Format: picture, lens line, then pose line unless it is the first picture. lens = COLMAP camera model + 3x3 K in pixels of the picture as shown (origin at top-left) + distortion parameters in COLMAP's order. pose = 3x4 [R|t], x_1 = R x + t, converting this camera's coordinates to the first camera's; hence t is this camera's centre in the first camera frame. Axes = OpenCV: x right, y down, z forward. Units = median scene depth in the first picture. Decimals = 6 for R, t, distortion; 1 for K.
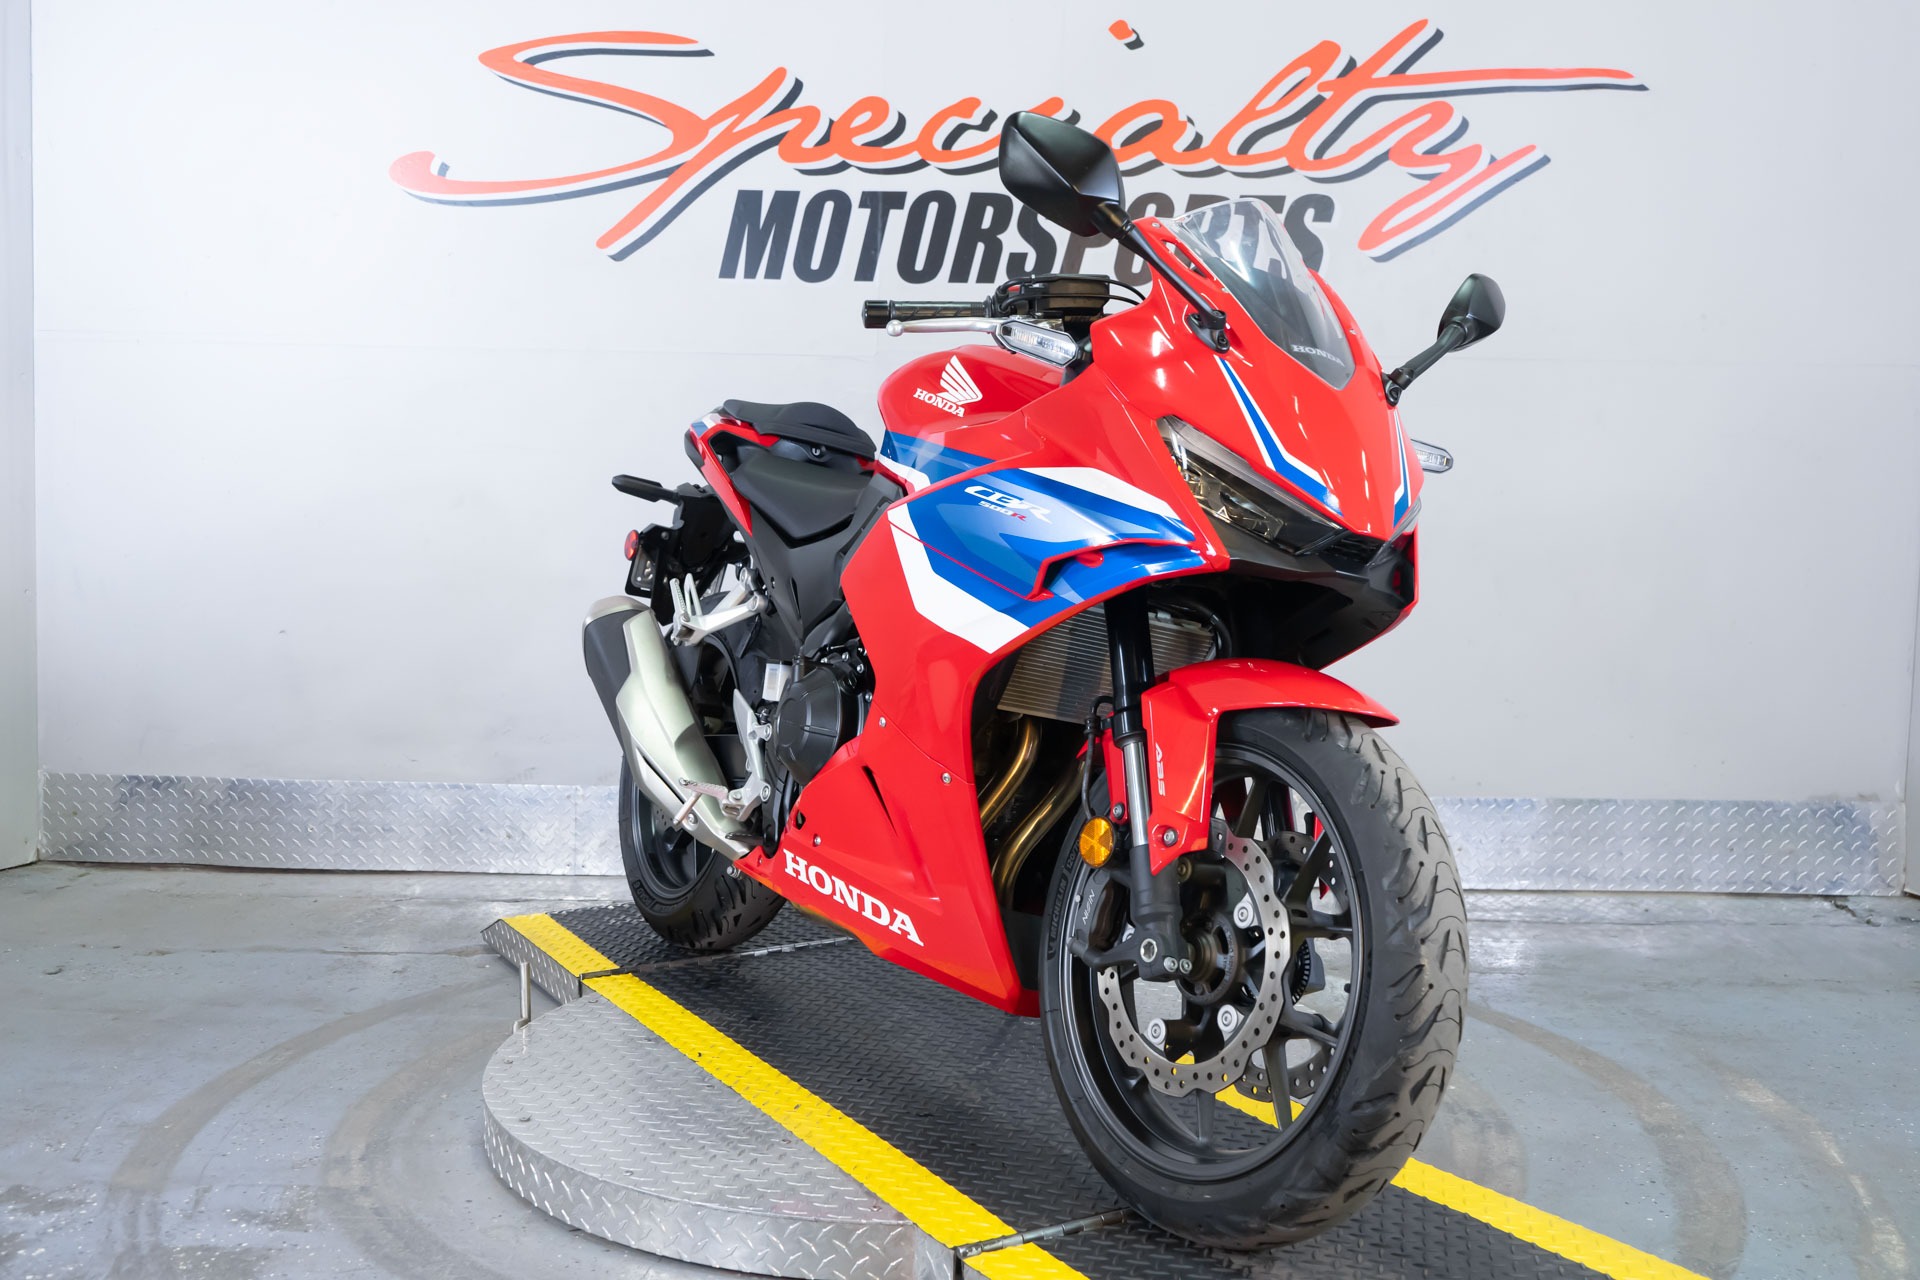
lens RADIAL K [[1889.6, 0, 970.6], [0, 1889.6, 637.7], [0, 0, 1]] dist [0.007249, 0.000000]
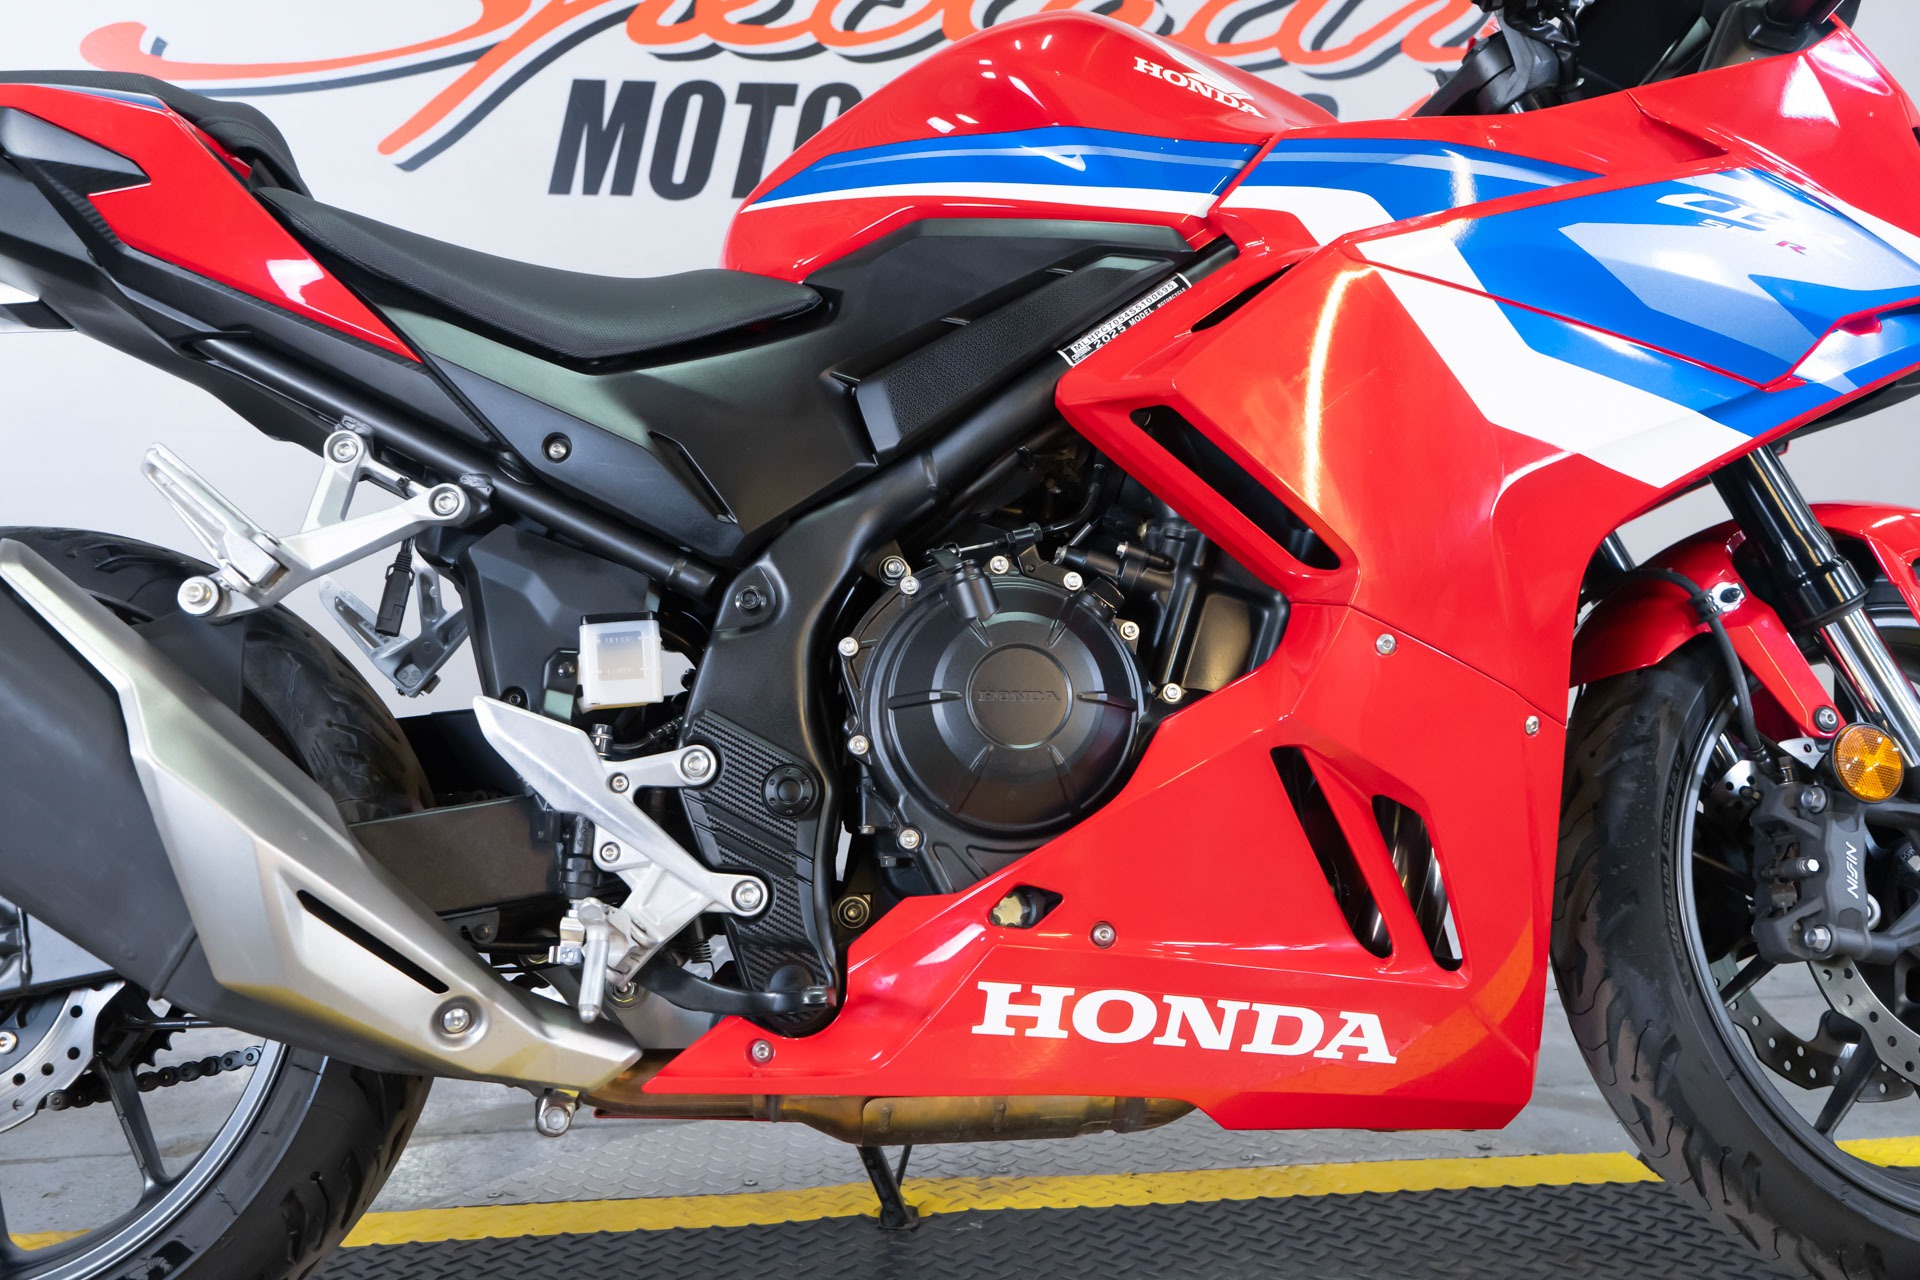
lens RADIAL K [[1661.9, 0, 960.3], [0, 1661.9, 620.3], [0, 0, 1]] dist [0.002036, 0.017730]
pose [[0.989314, -0.024138, 0.143792, -0.071781], [0.037010, 0.995474, -0.087529, 0.042368], [-0.141028, 0.091916, 0.985729, 0.350140]]
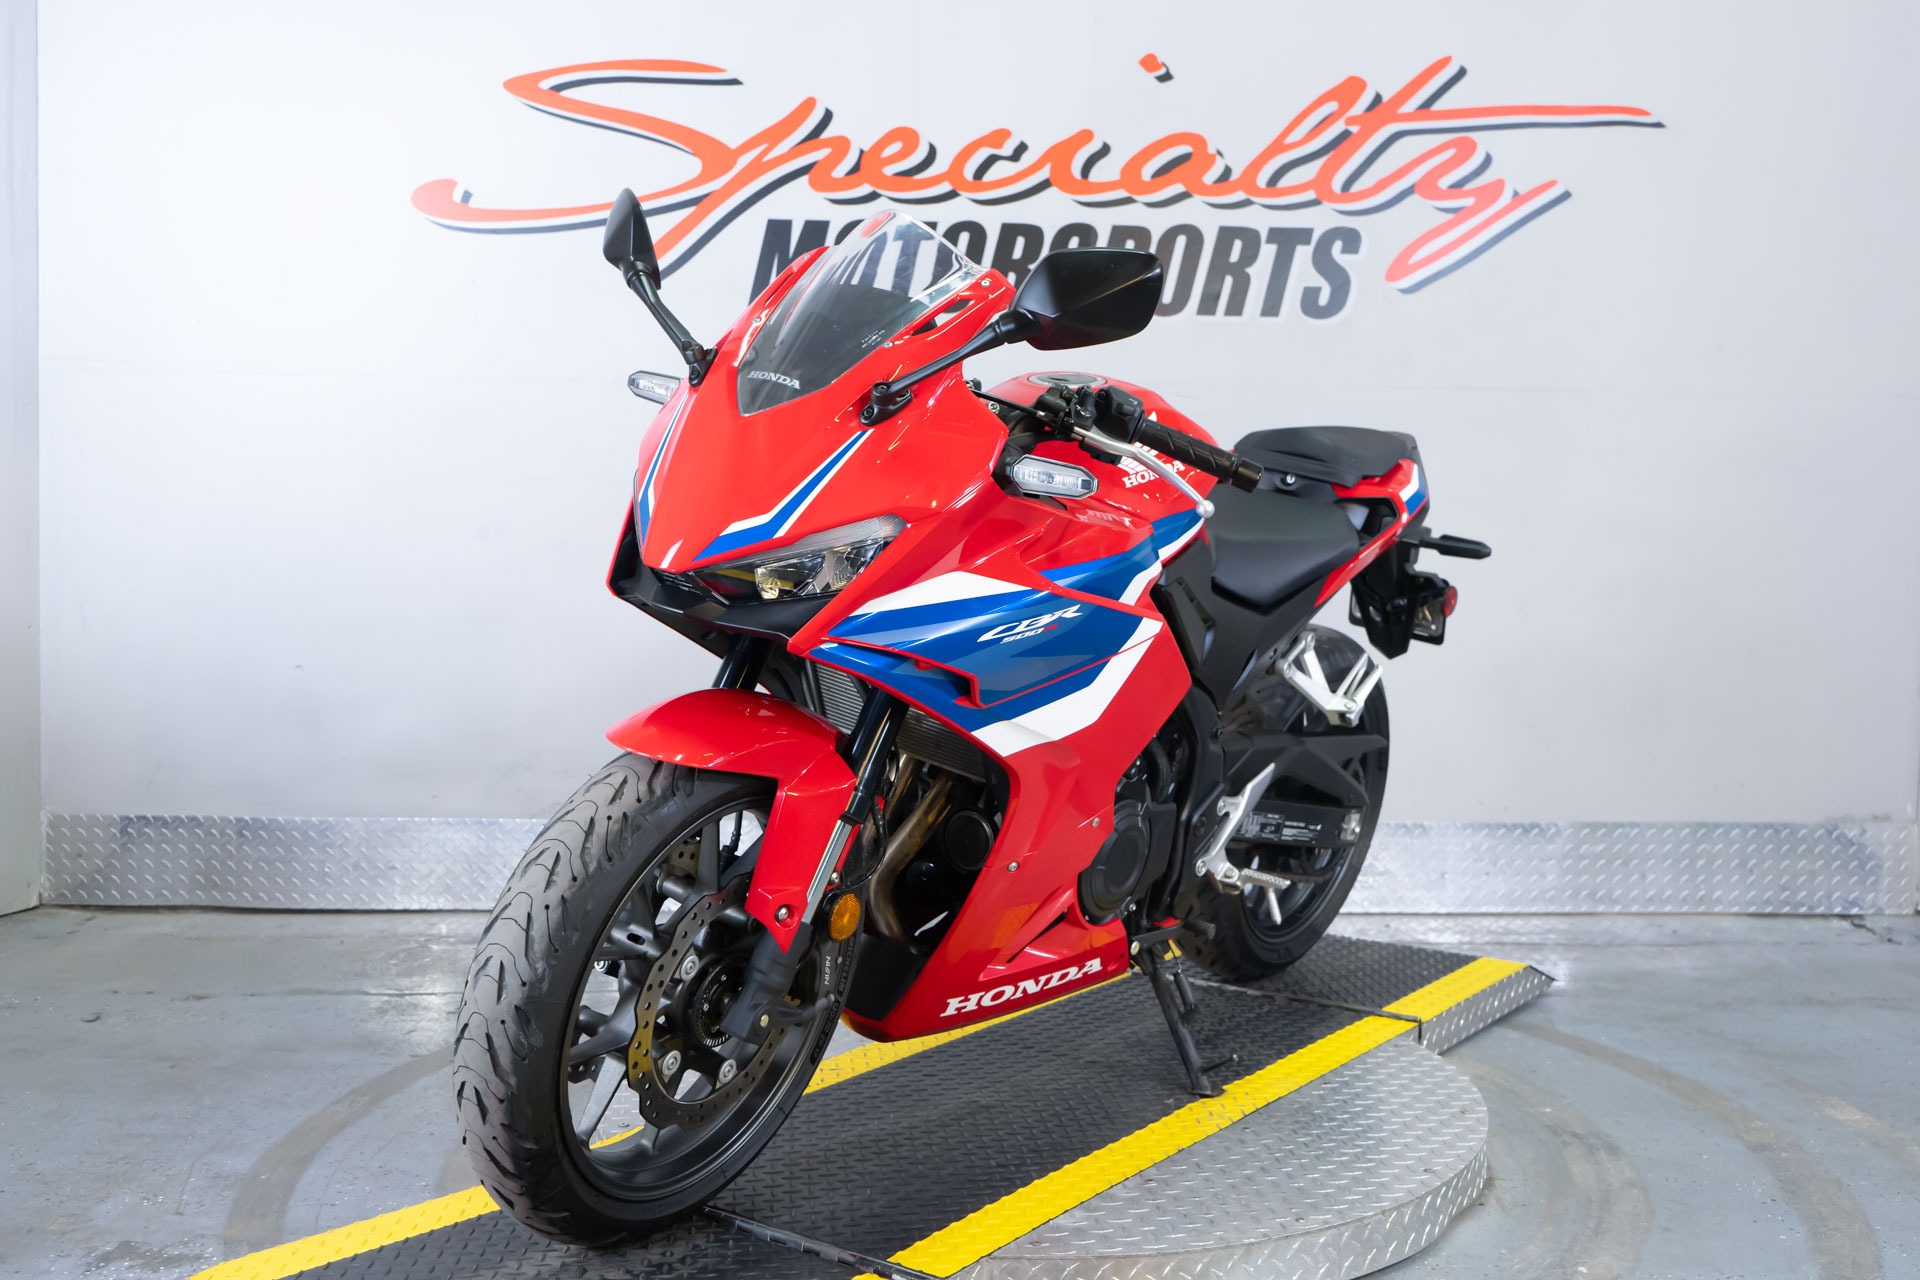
lens RADIAL K [[1889.6, 0, 969.4], [0, 1889.6, 638.6], [0, 0, 1]] dist [0.007249, 0.000000]
pose [[0.998509, -0.006134, 0.054245, -0.073343], [0.006971, 0.999859, -0.015254, -0.000273], [-0.054144, 0.015609, 0.998411, 0.004284]]
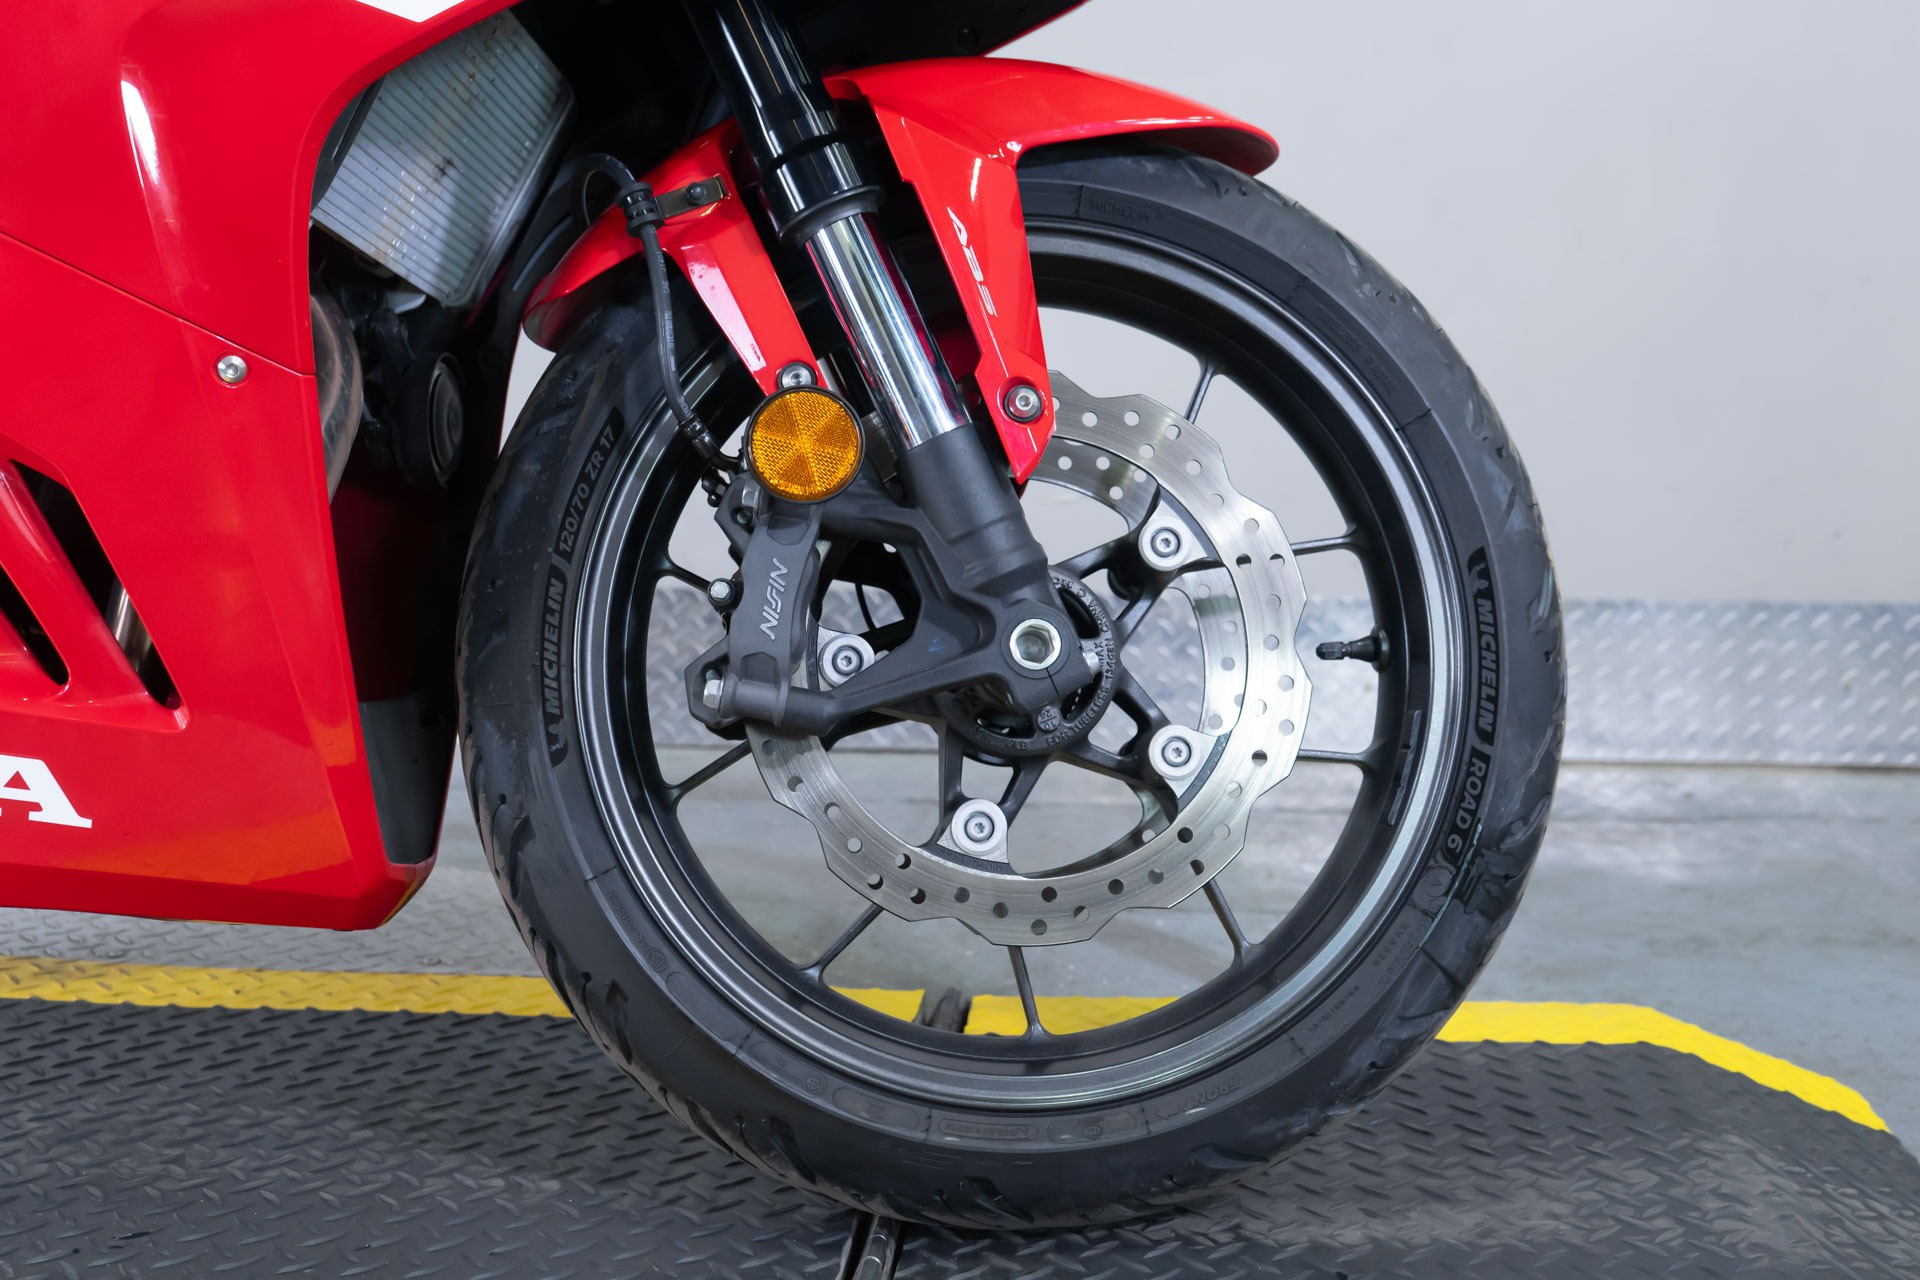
lens RADIAL K [[2126.6, 0, 950.8], [0, 2126.6, 631.4], [0, 0, 1]] dist [-0.009606, 0.000000]
pose [[0.999466, 0.002402, -0.032589, 0.157461], [-0.000213, 0.997751, 0.067023, 0.053058], [0.032677, -0.066981, 0.997219, 0.365333]]
